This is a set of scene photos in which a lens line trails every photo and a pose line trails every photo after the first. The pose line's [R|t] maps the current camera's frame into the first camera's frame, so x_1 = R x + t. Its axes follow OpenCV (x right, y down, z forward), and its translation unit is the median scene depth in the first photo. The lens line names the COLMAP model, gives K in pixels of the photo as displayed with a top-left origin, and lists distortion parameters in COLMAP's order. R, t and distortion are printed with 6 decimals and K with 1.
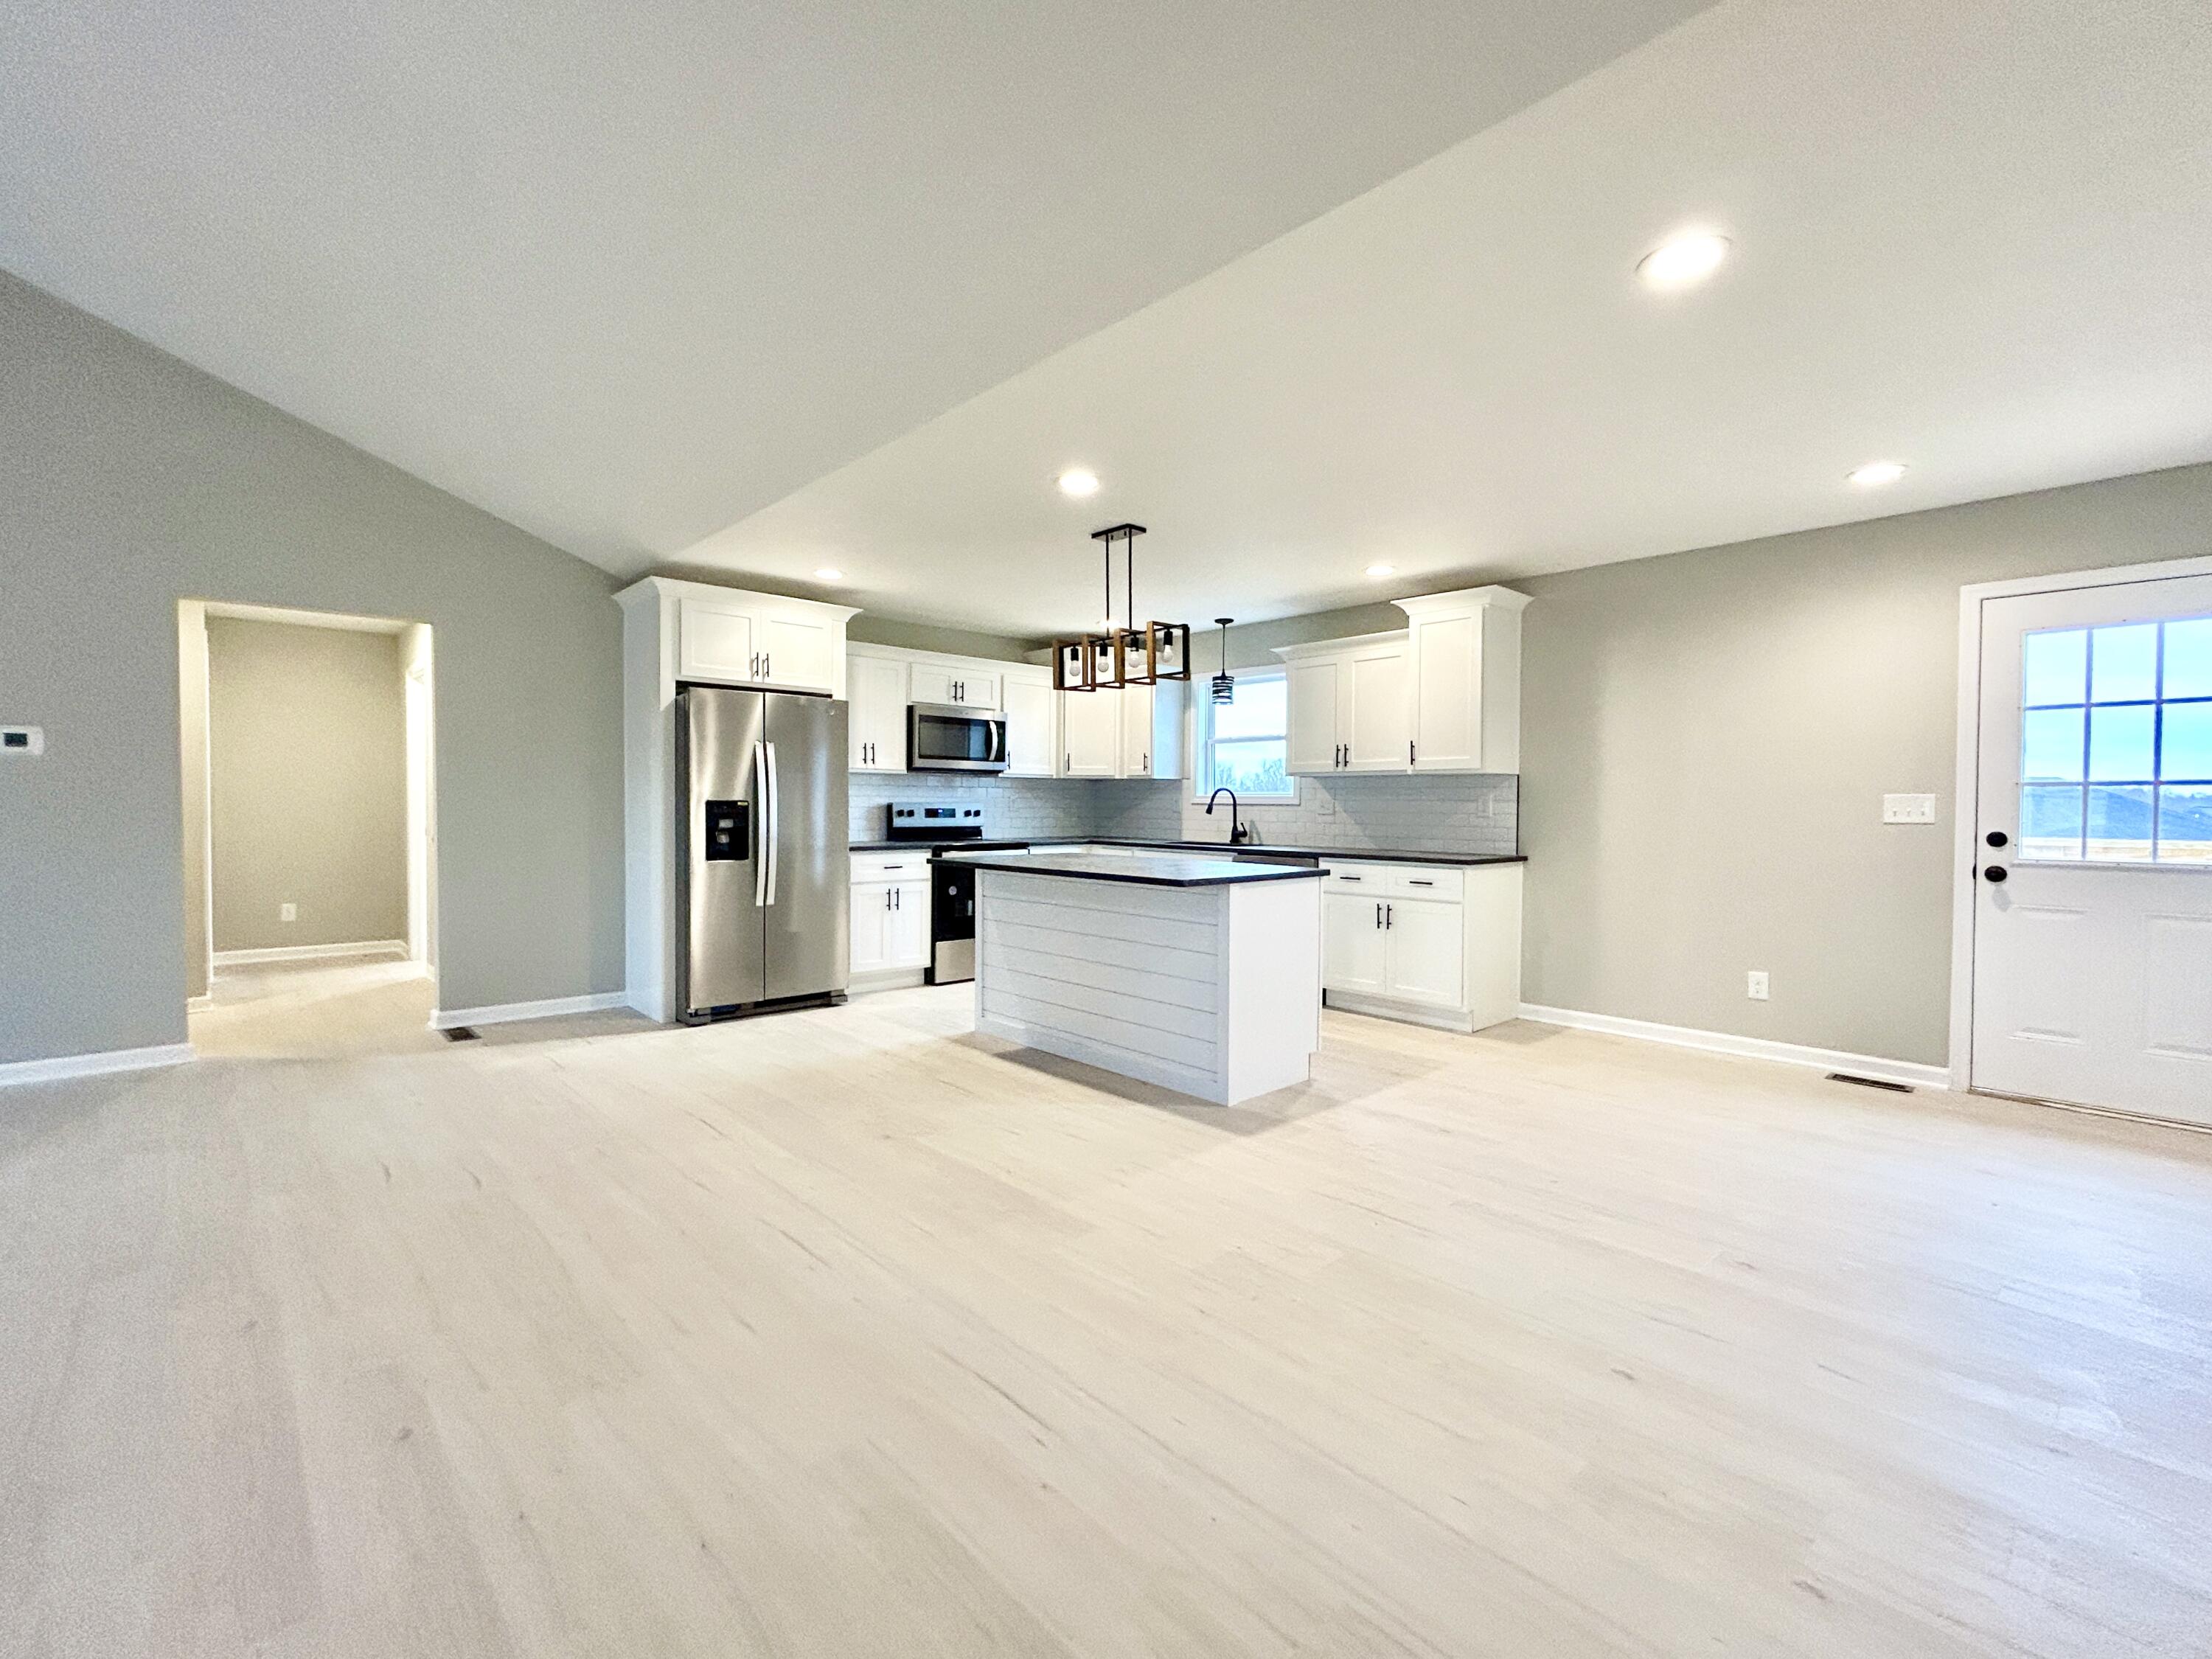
lens RADIAL K [[974.5, 0, 1096.8], [0, 974.5, 824.1], [0, 0, 1]] dist [-0.004895, 0.003179]
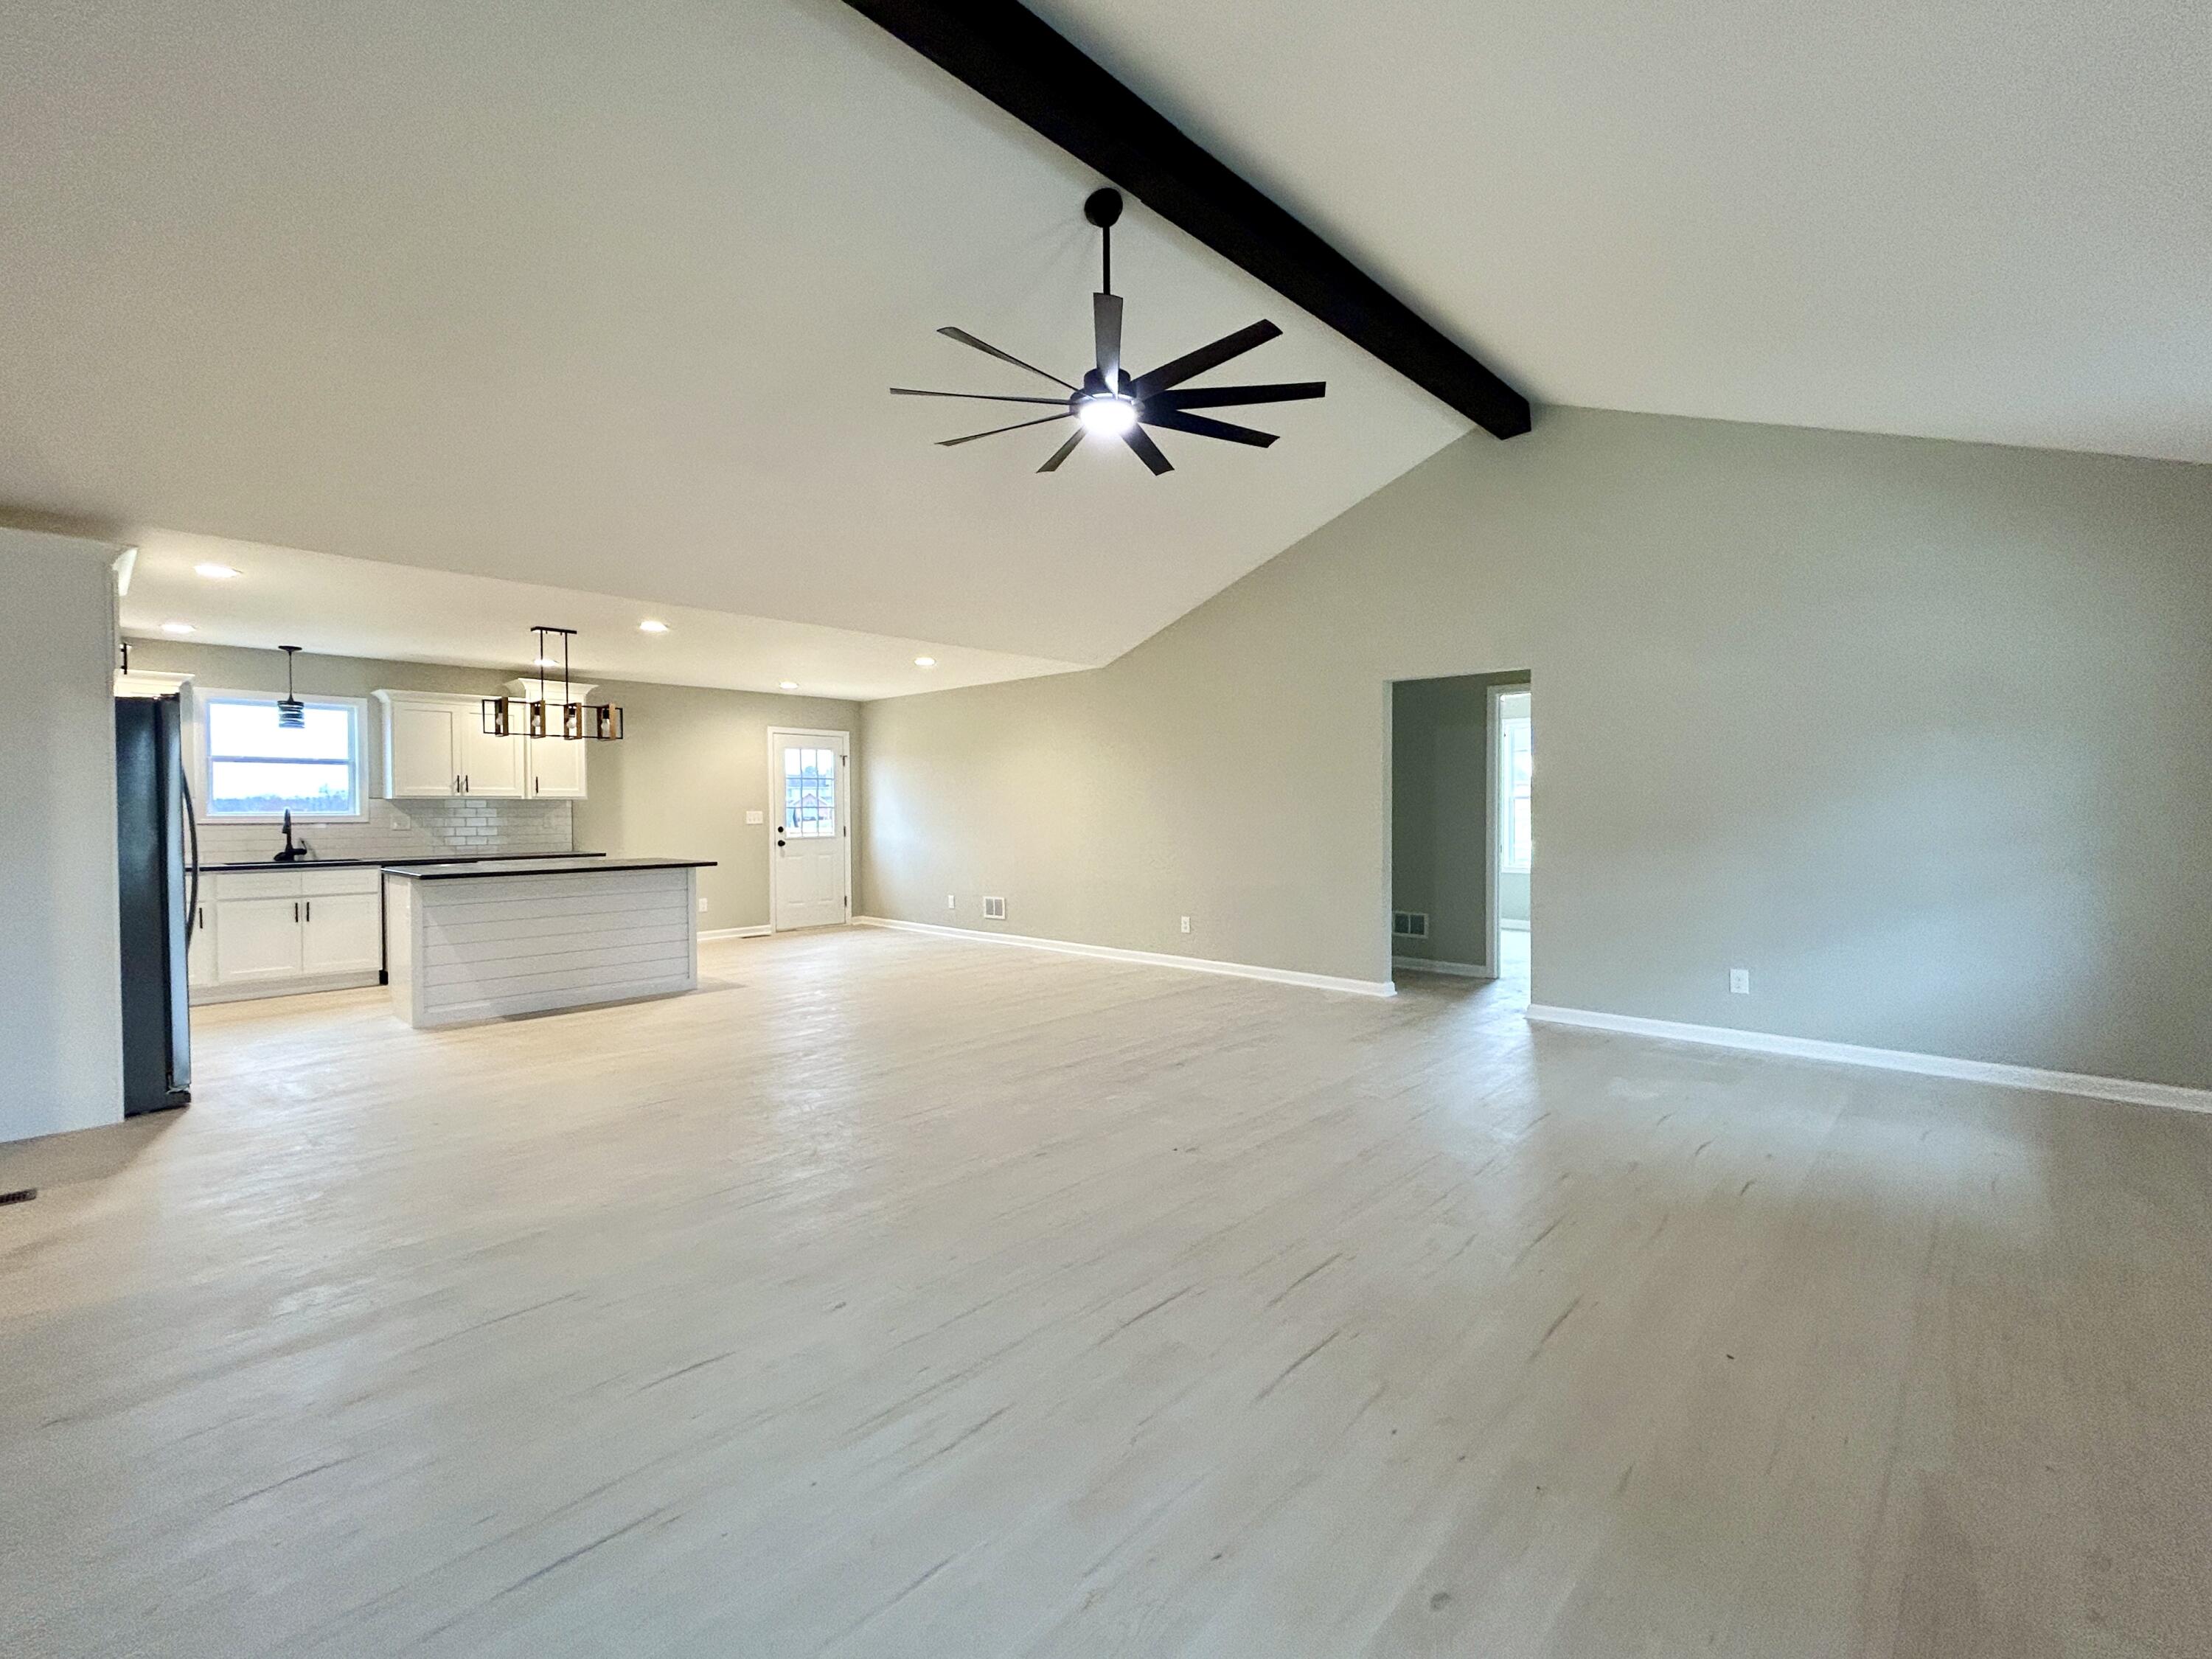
lens RADIAL K [[974.5, 0, 1098.5], [0, 974.5, 822.1], [0, 0, 1]] dist [-0.004895, 0.003179]
pose [[-0.078306, -0.018842, 0.996751, -1.236475], [0.028608, 0.999367, 0.021139, -0.024709], [-0.996519, 0.030170, -0.077717, 0.280882]]
